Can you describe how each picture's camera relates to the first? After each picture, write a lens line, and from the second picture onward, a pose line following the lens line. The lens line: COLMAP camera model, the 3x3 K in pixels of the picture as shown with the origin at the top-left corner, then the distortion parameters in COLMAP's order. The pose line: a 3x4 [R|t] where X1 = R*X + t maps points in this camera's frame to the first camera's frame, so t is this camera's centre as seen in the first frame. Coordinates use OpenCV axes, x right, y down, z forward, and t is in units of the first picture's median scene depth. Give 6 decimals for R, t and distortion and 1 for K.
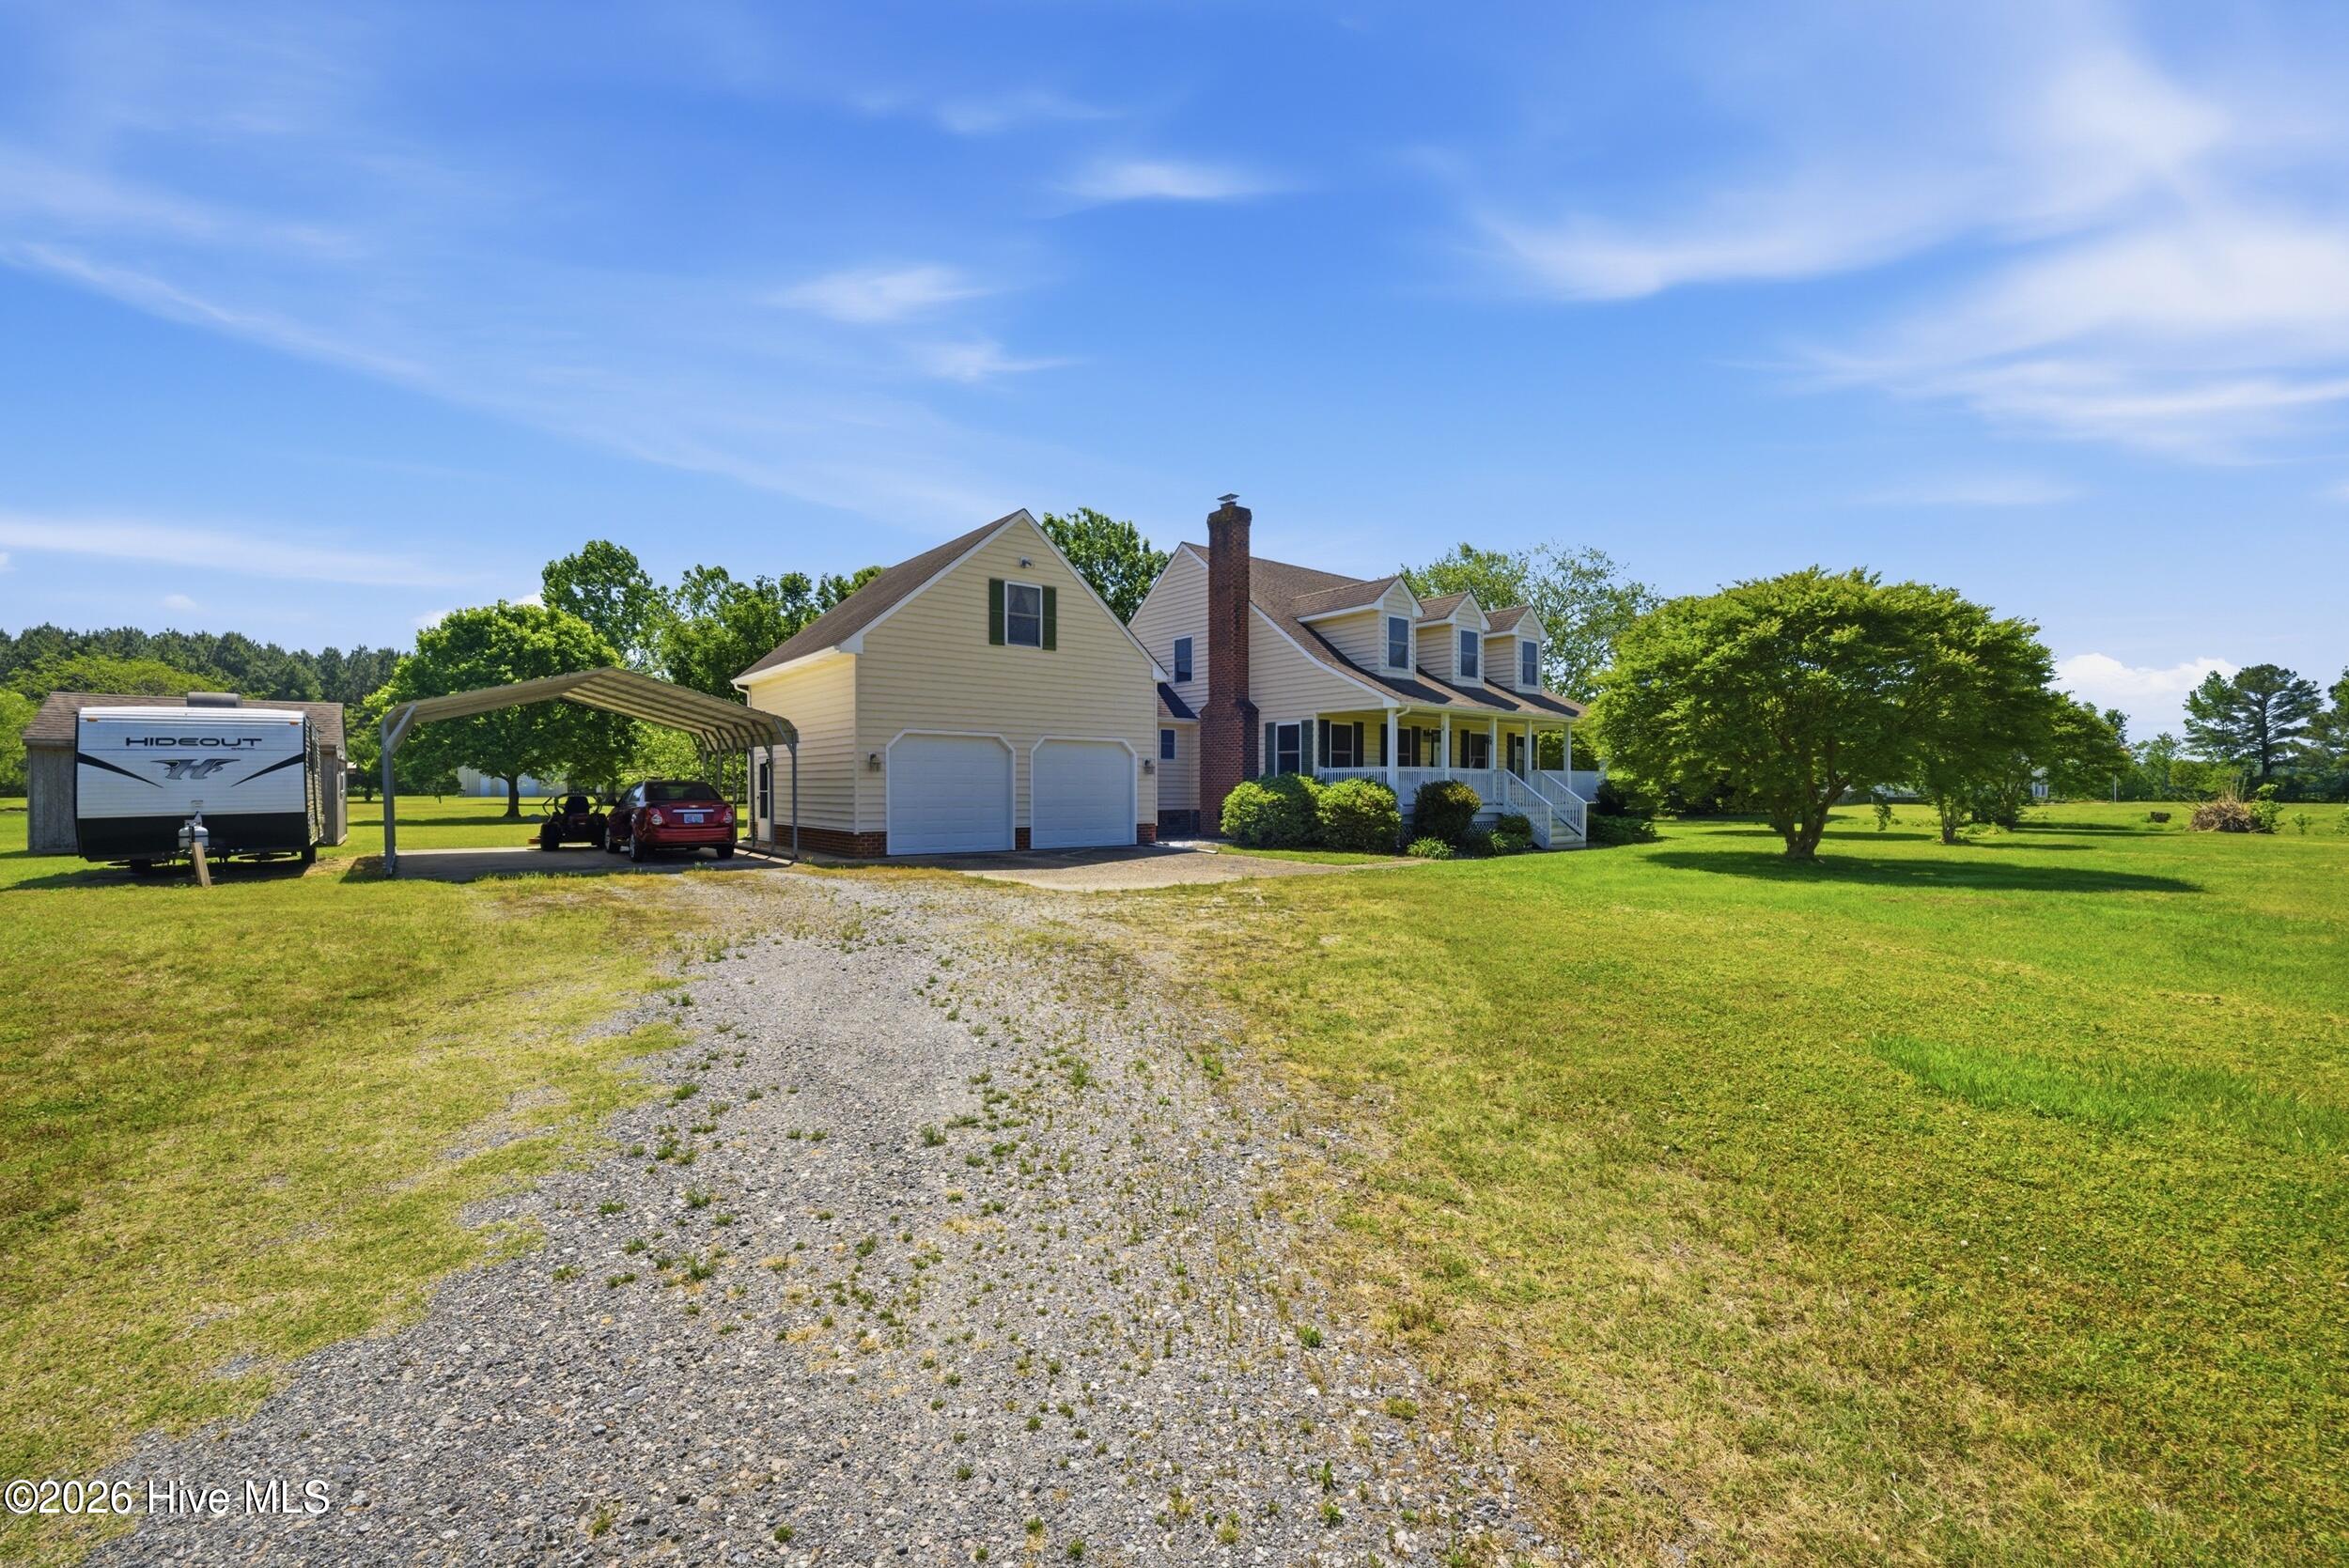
lens RADIAL K [[979.7, 0, 1175.1], [0, 979.7, 818.2], [0, 0, 1]] dist [-0.000415, -0.000019]
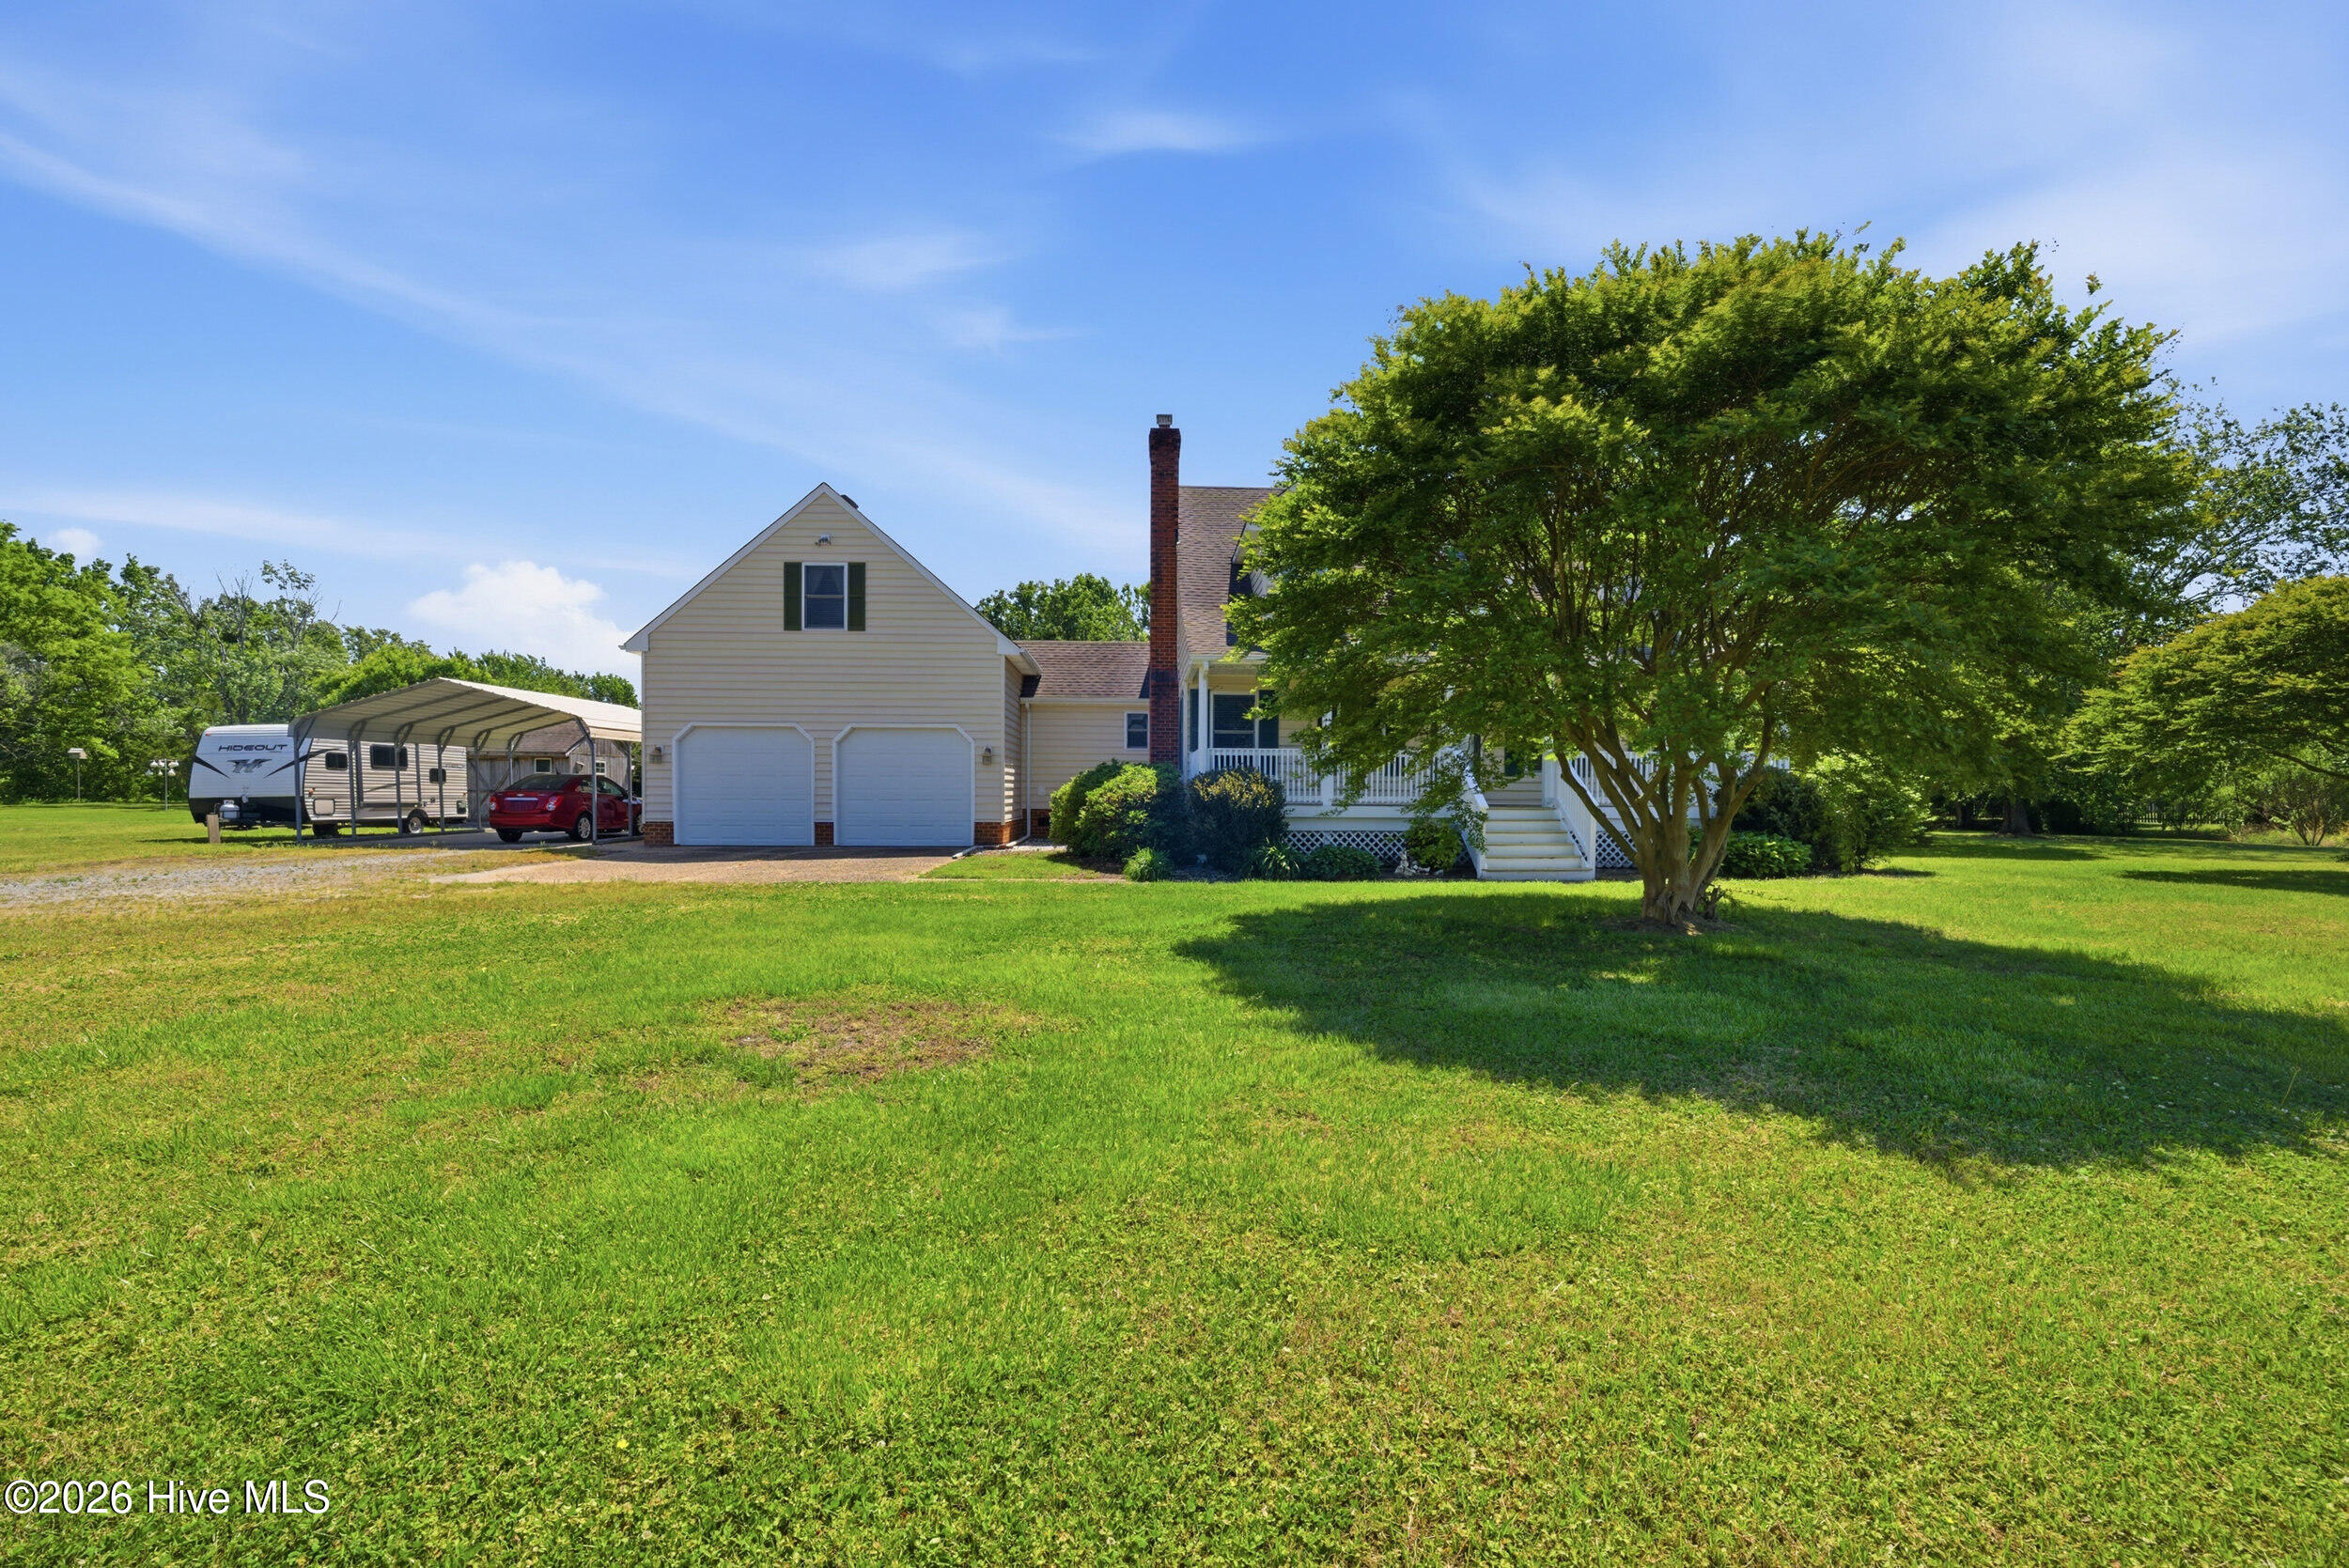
lens RADIAL K [[968.4, 0, 1174.5], [0, 968.4, 784.0], [0, 0, 1]] dist [-0.000640, -0.000040]
pose [[0.787440, -0.000392, -0.616391, 0.624989], [-0.021729, 0.999361, -0.028395, -0.007296], [0.616008, 0.035753, 0.786928, 0.441440]]
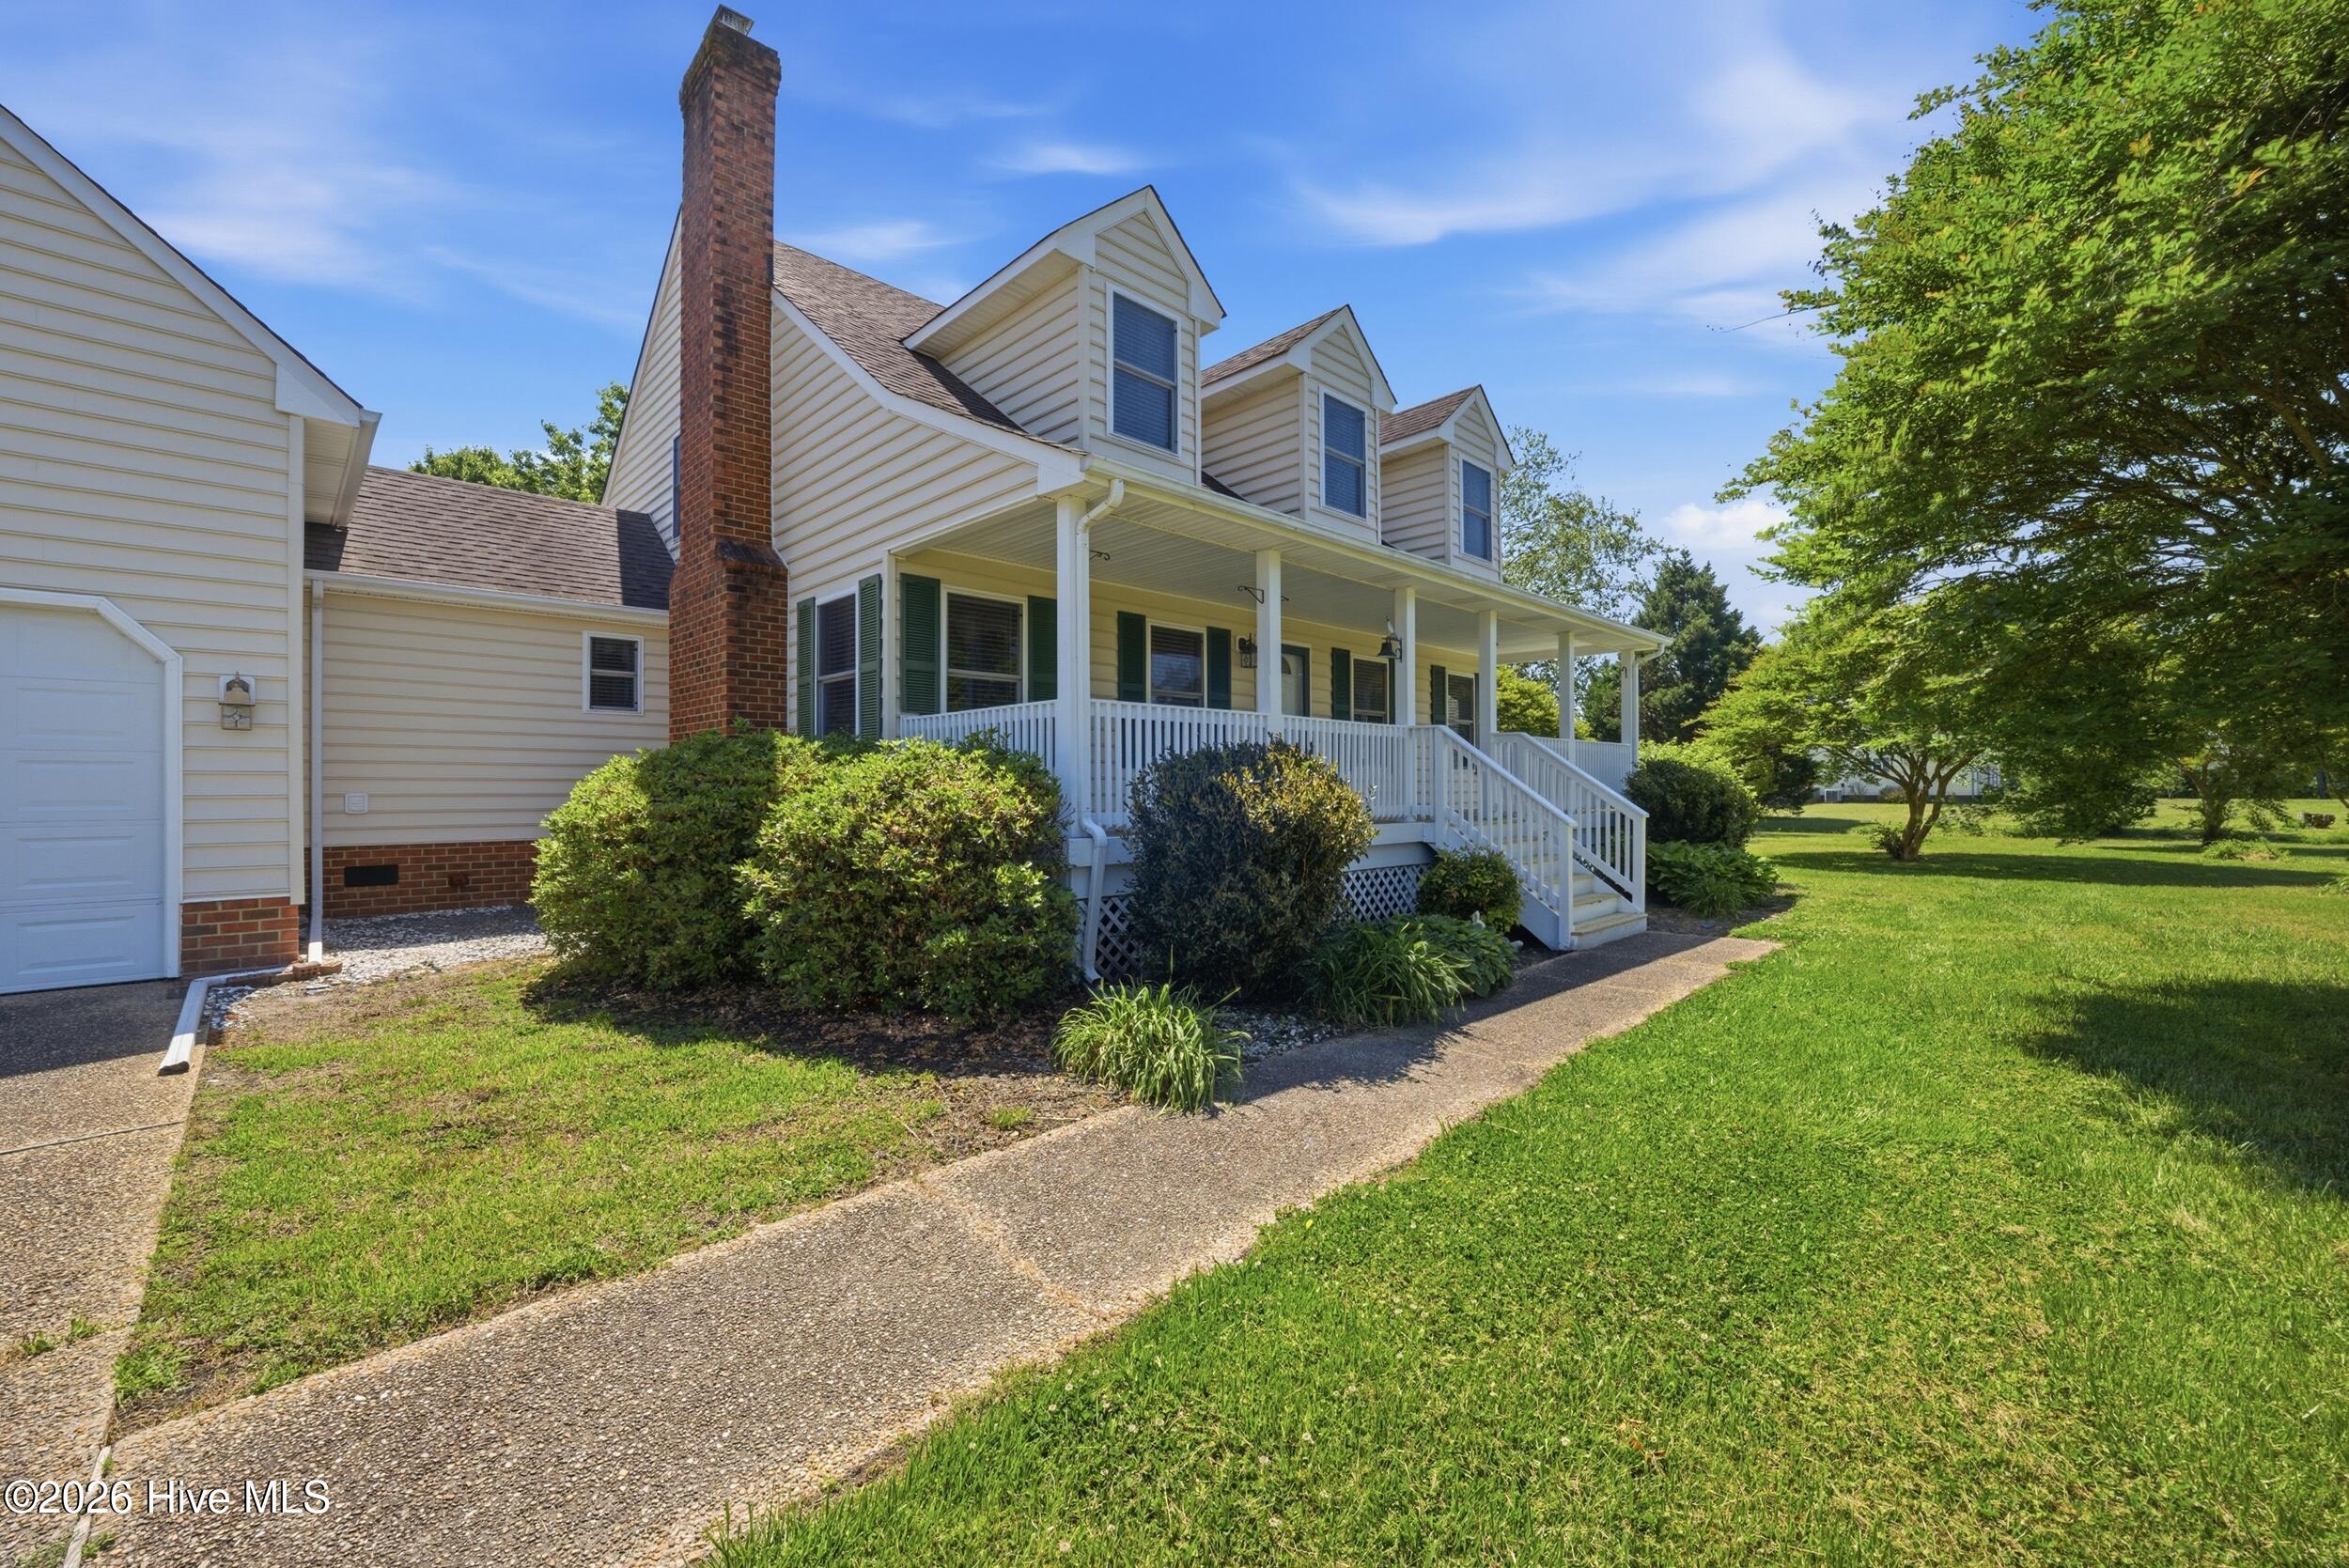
lens RADIAL K [[985.3, 0, 1174.5], [0, 985.3, 784.0], [0, 0, 1]] dist [-0.000238, -0.000023]
pose [[0.996011, -0.004536, 0.089118, 0.220878], [0.007638, 0.999376, -0.034496, -0.016824], [-0.088906, 0.035039, 0.995424, 0.690055]]
